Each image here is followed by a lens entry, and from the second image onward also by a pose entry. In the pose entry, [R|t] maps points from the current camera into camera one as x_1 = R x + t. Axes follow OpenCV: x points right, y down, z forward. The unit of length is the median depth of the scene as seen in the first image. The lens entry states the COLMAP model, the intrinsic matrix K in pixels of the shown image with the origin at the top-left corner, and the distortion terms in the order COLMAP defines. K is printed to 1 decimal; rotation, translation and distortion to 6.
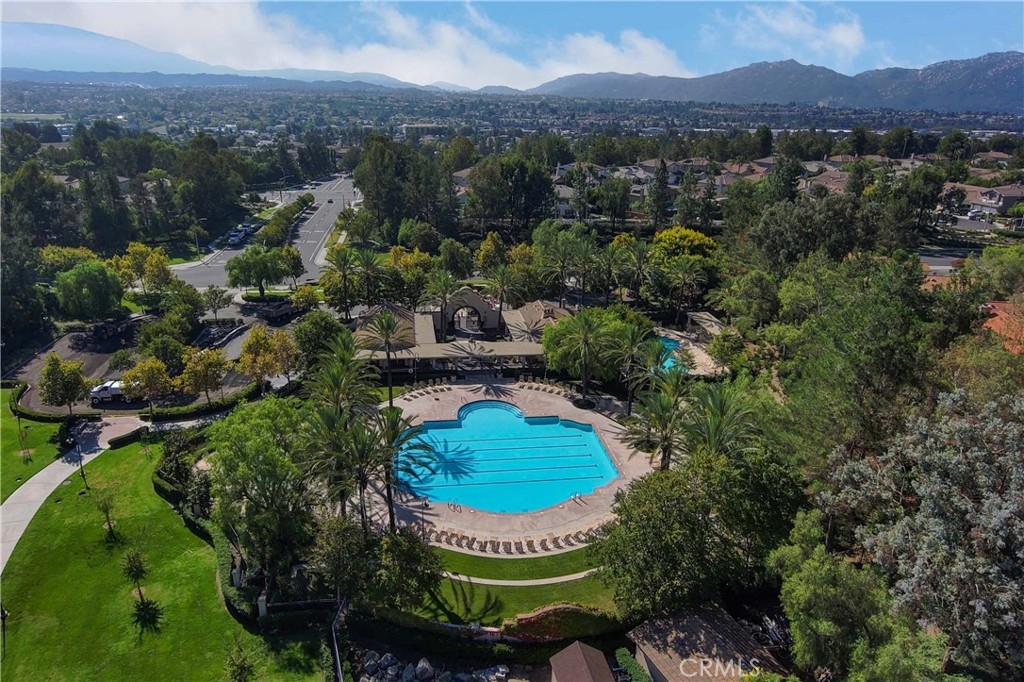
lens RADIAL K [[652.0, 0, 480.3], [0, 652.0, 341.0], [0, 0, 1]] dist [-0.003708, 0.000399]
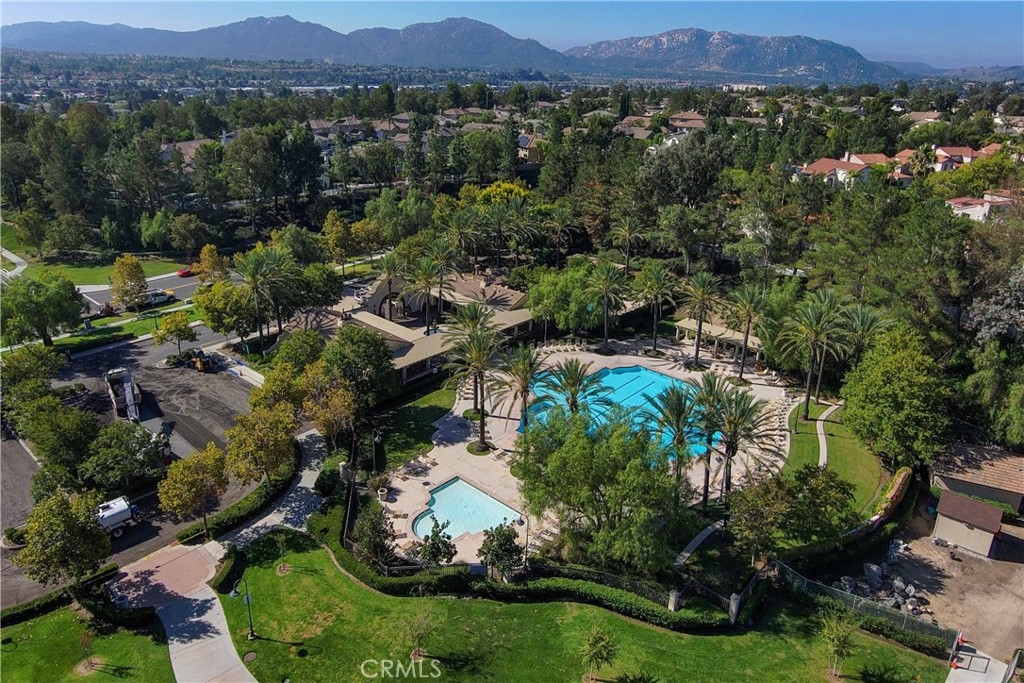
lens RADIAL K [[671.7, 0, 512.0], [0, 671.7, 341.5], [0, 0, 1]] dist [-0.004370, -0.001290]
pose [[0.748015, -0.250984, 0.614394, -0.622977], [0.221587, 0.967061, 0.125272, -0.089776], [-0.625598, 0.042437, 0.778991, 0.247362]]
